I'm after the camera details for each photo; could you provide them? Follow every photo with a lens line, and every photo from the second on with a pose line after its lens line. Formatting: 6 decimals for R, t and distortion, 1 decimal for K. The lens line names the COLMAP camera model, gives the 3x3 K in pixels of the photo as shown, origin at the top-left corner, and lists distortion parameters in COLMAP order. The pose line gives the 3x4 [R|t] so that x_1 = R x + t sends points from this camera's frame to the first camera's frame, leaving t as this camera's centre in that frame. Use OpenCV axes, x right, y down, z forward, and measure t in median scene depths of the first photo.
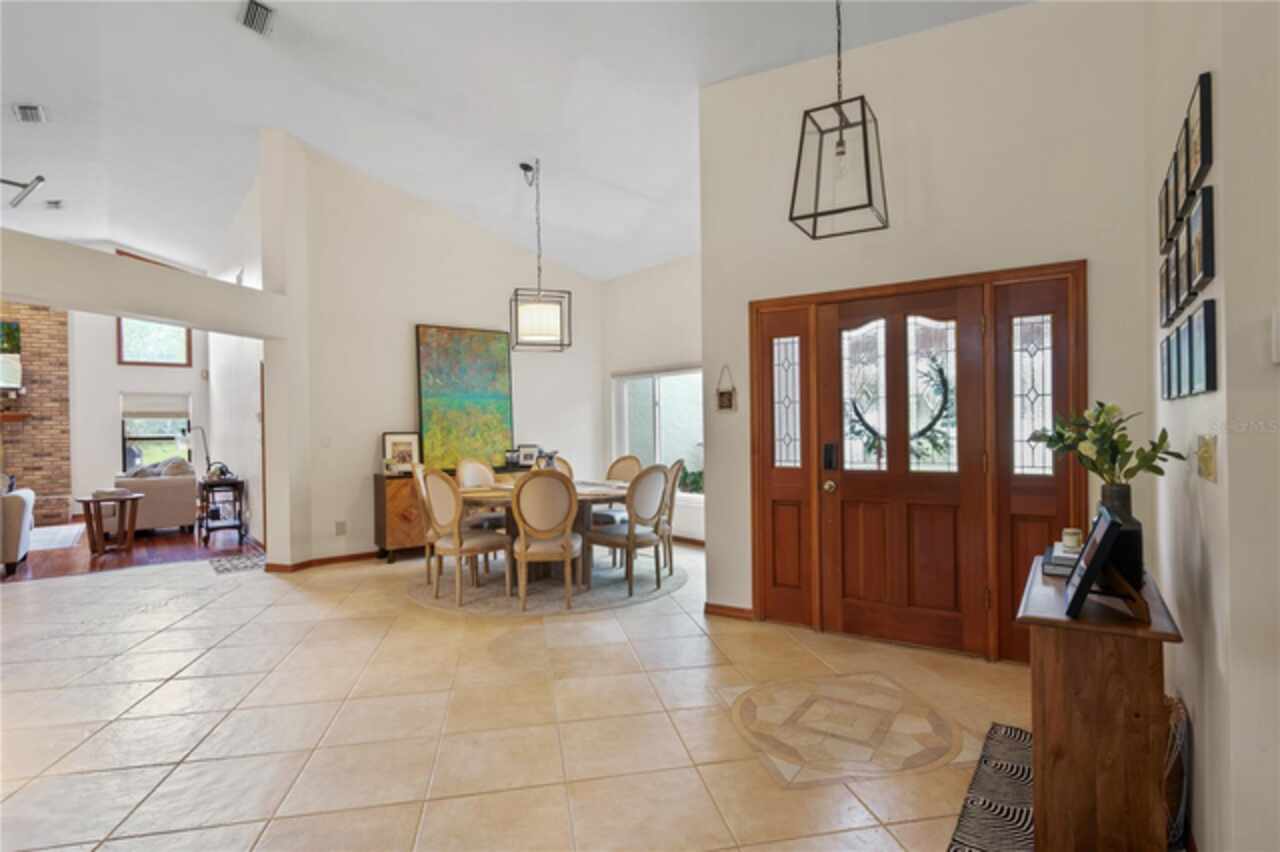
lens RADIAL K [[648.7, 0, 643.5], [0, 648.7, 424.8], [0, 0, 1]] dist [0.000064, -0.000039]
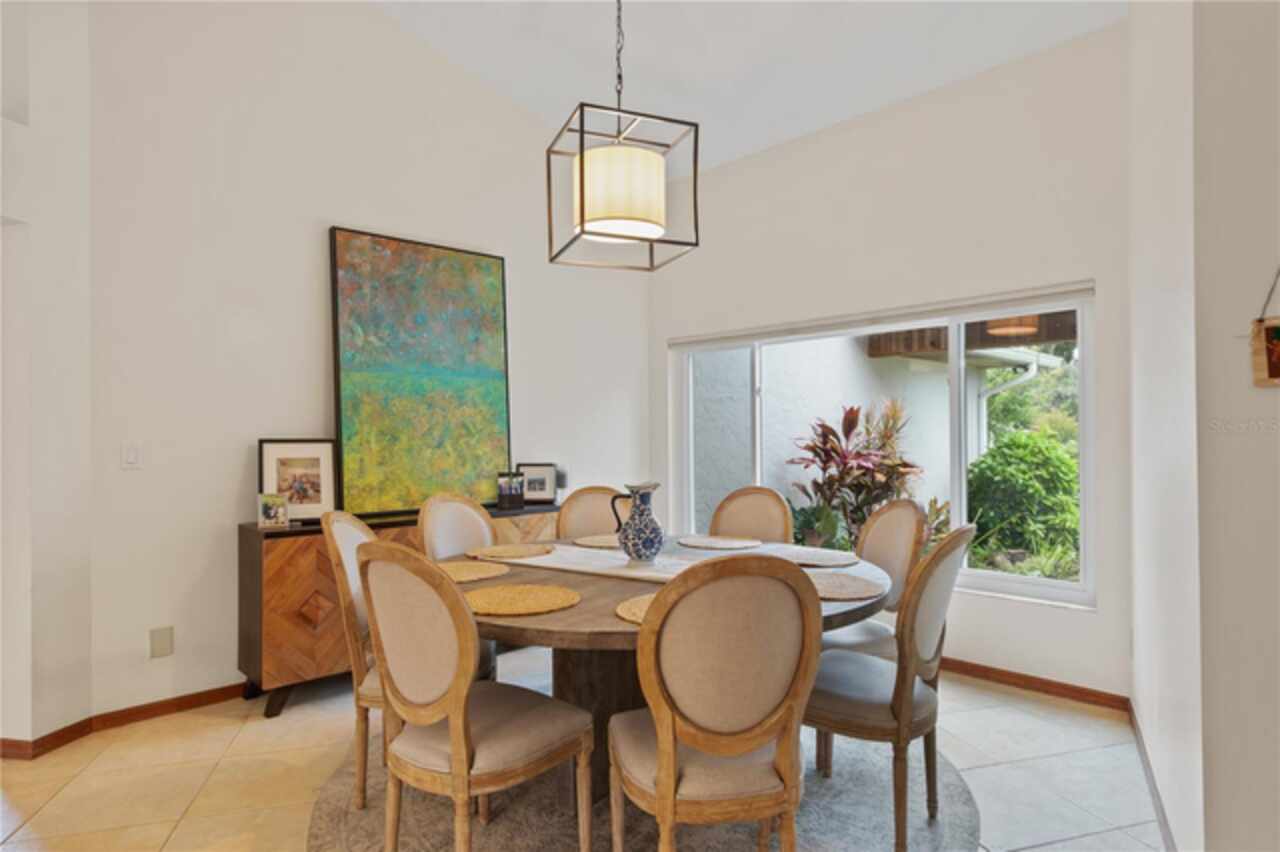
lens RADIAL K [[720.1, 0, 637.1], [0, 720.1, 428.7], [0, 0, 1]] dist [0.002568, 0.000195]
pose [[0.996807, 0.007647, 0.079480, -0.153291], [-0.007346, 0.999965, -0.004073, 0.004028], [-0.079508, 0.003476, 0.996828, 0.415492]]
